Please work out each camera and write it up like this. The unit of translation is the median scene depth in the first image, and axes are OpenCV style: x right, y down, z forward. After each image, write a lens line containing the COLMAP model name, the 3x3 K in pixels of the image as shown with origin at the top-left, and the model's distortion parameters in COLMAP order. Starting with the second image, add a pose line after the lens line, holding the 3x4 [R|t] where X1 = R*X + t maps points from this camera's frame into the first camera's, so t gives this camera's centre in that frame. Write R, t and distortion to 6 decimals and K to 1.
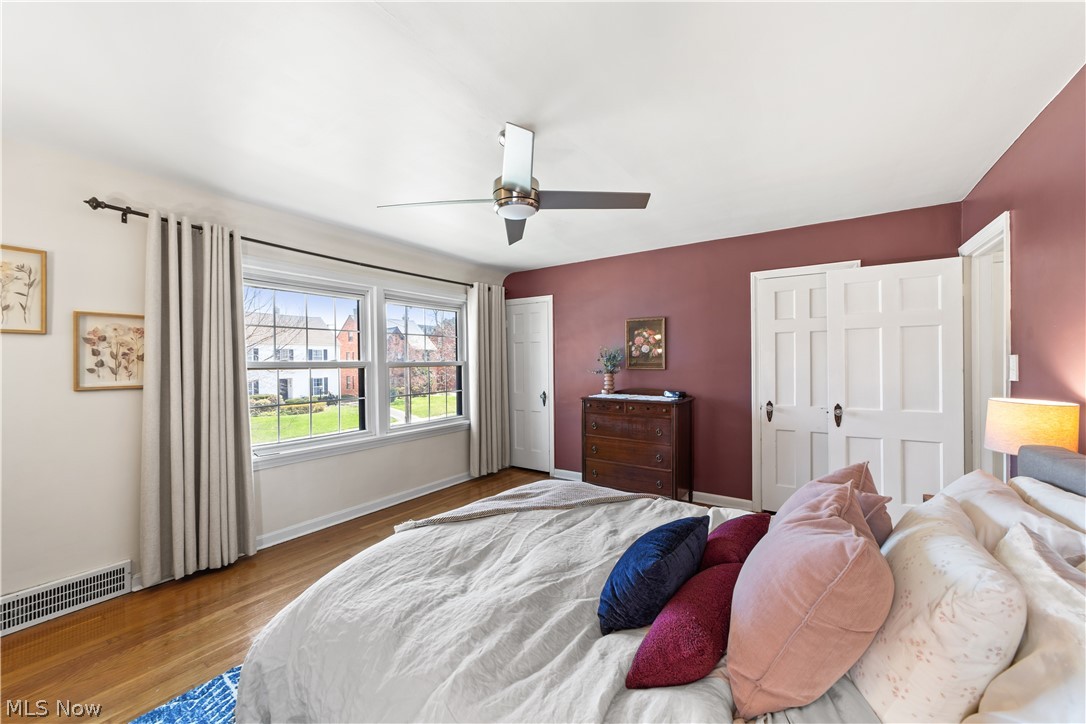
lens RADIAL K [[422.2, 0, 539.8], [0, 422.2, 371.8], [0, 0, 1]] dist [-0.028241, 0.014606]
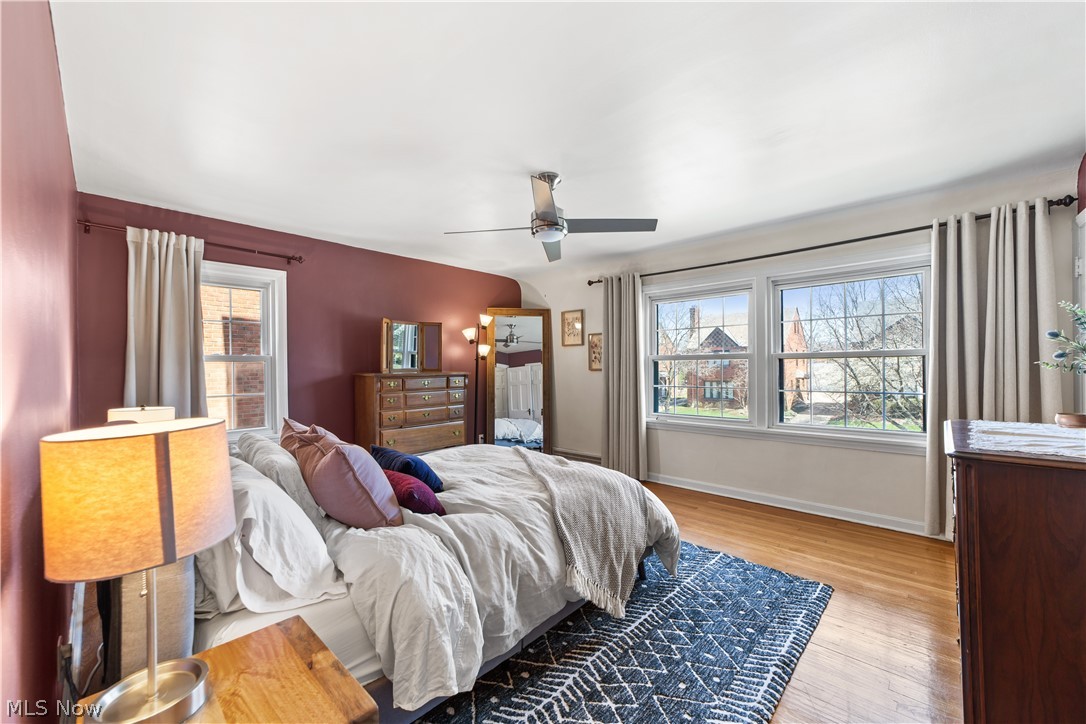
lens RADIAL K [[422.2, 0, 539.8], [0, 422.2, 371.8], [0, 0, 1]] dist [-0.028241, 0.014606]
pose [[-0.156087, 0.022119, -0.987496, 1.102913], [-0.012246, 0.999629, 0.024327, 0.004054], [0.987667, 0.015890, -0.155759, 1.065143]]
